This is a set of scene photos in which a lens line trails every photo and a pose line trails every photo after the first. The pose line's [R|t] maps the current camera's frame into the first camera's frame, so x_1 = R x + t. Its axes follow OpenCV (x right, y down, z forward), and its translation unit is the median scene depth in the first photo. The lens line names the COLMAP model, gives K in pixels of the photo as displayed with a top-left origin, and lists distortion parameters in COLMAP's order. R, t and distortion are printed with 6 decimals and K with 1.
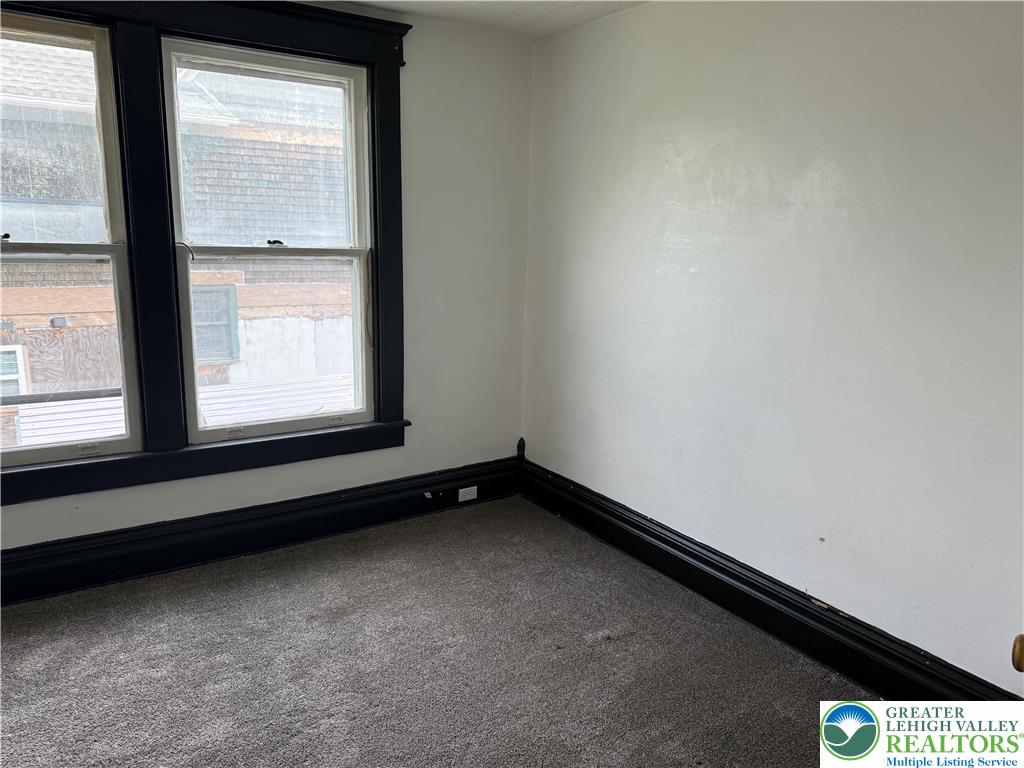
lens RADIAL K [[732.1, 0, 510.0], [0, 732.1, 390.4], [0, 0, 1]] dist [0.057968, -0.067393]
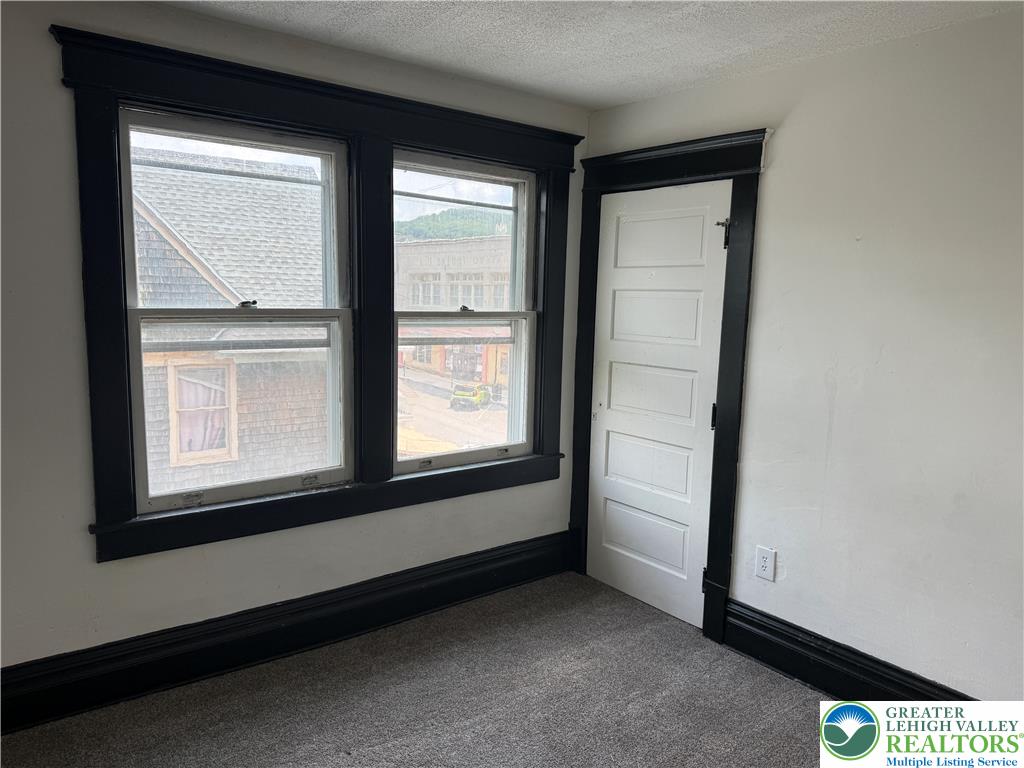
lens RADIAL K [[732.1, 0, 515.0], [0, 732.1, 383.6], [0, 0, 1]] dist [0.057968, -0.067393]
pose [[0.992358, -0.012725, 0.122734, -0.375143], [0.023856, 0.995687, -0.089656, 0.035799], [-0.121064, 0.091899, 0.988382, -0.193642]]
